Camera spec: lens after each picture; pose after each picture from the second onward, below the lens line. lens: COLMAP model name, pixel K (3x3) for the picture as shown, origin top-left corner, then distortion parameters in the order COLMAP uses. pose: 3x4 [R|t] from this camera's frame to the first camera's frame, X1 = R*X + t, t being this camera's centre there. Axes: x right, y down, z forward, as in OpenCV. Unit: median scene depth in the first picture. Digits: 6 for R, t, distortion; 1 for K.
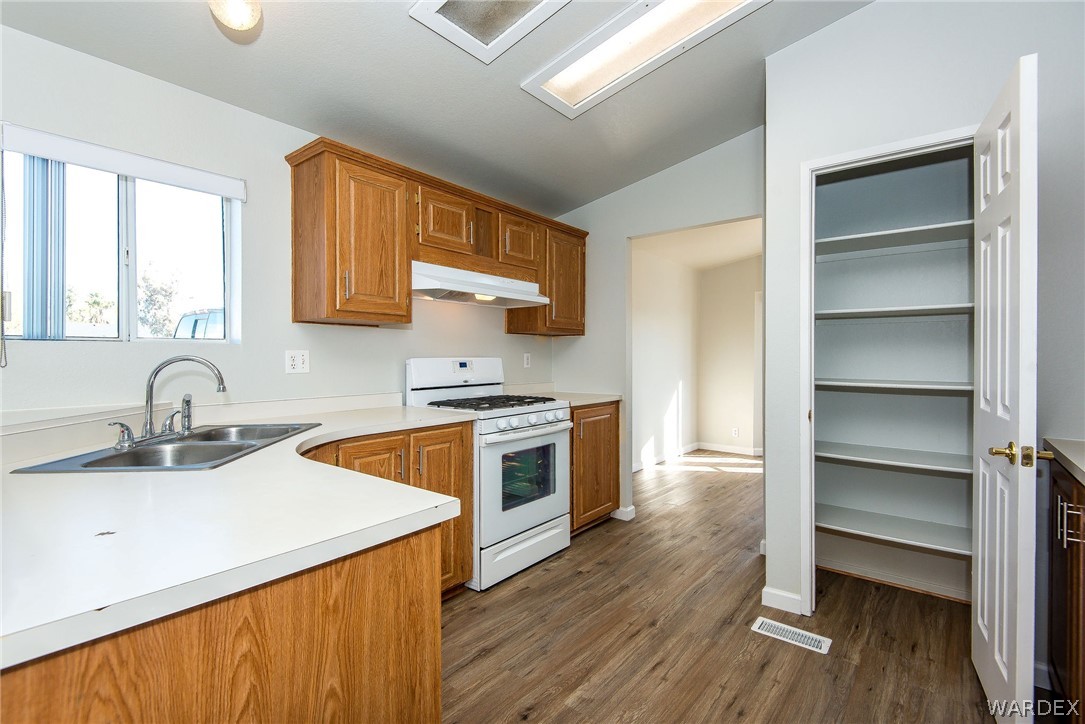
lens RADIAL K [[499.3, 0, 548.5], [0, 499.3, 356.1], [0, 0, 1]] dist [0.024549, -0.014674]
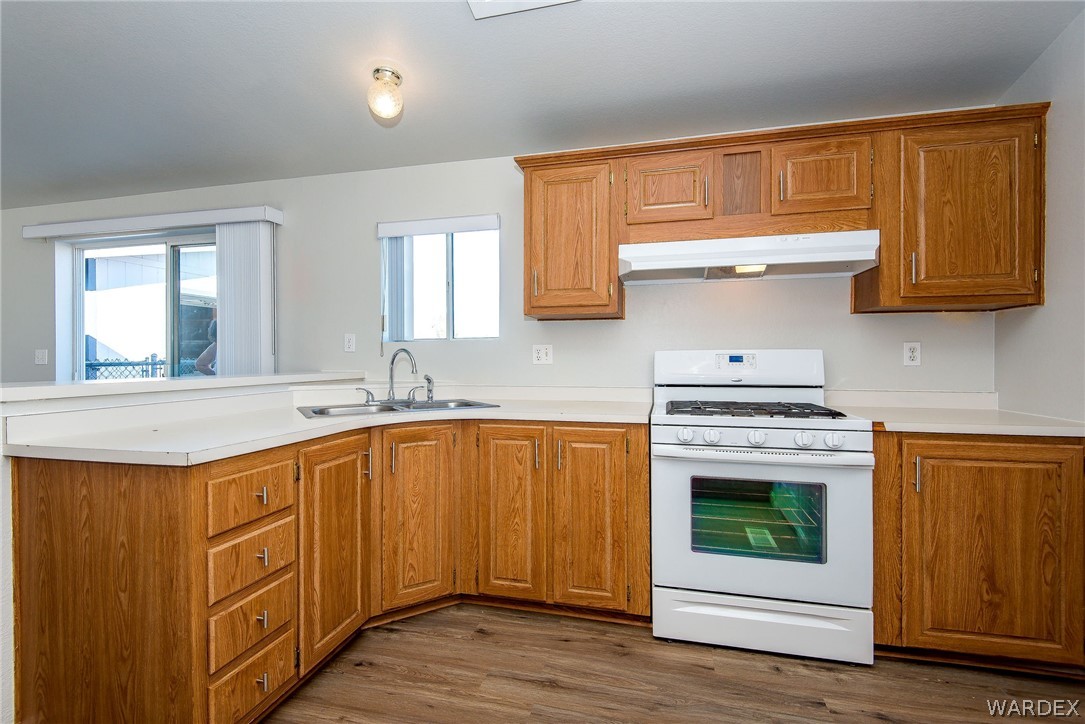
lens RADIAL K [[499.3, 0, 540.4], [0, 499.3, 357.3], [0, 0, 1]] dist [0.024549, -0.014674]
pose [[0.413454, -0.002774, -0.910521, 0.467272], [0.004751, 0.999988, -0.000889, 0.016080], [0.910513, -0.003959, 0.413462, 0.441630]]
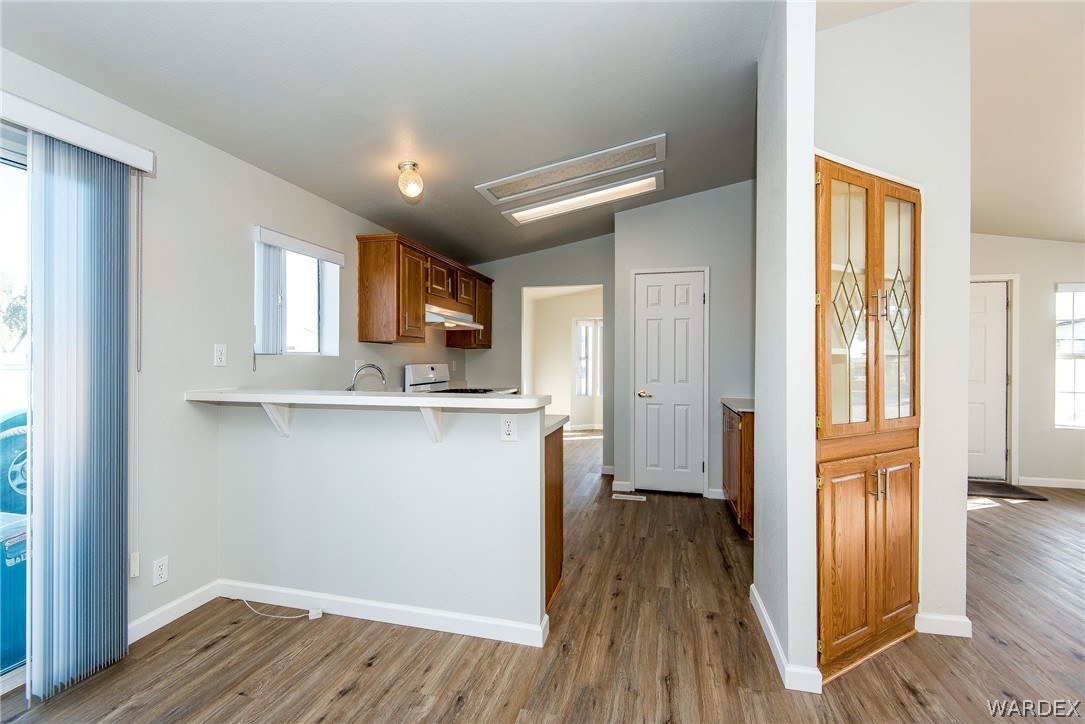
lens RADIAL K [[499.3, 0, 545.9], [0, 499.3, 364.0], [0, 0, 1]] dist [0.024549, -0.014674]
pose [[0.907579, 0.001149, 0.419880, -0.552528], [-0.004820, 0.999959, 0.007683, -0.011668], [-0.419854, -0.008997, 0.907547, -0.572619]]
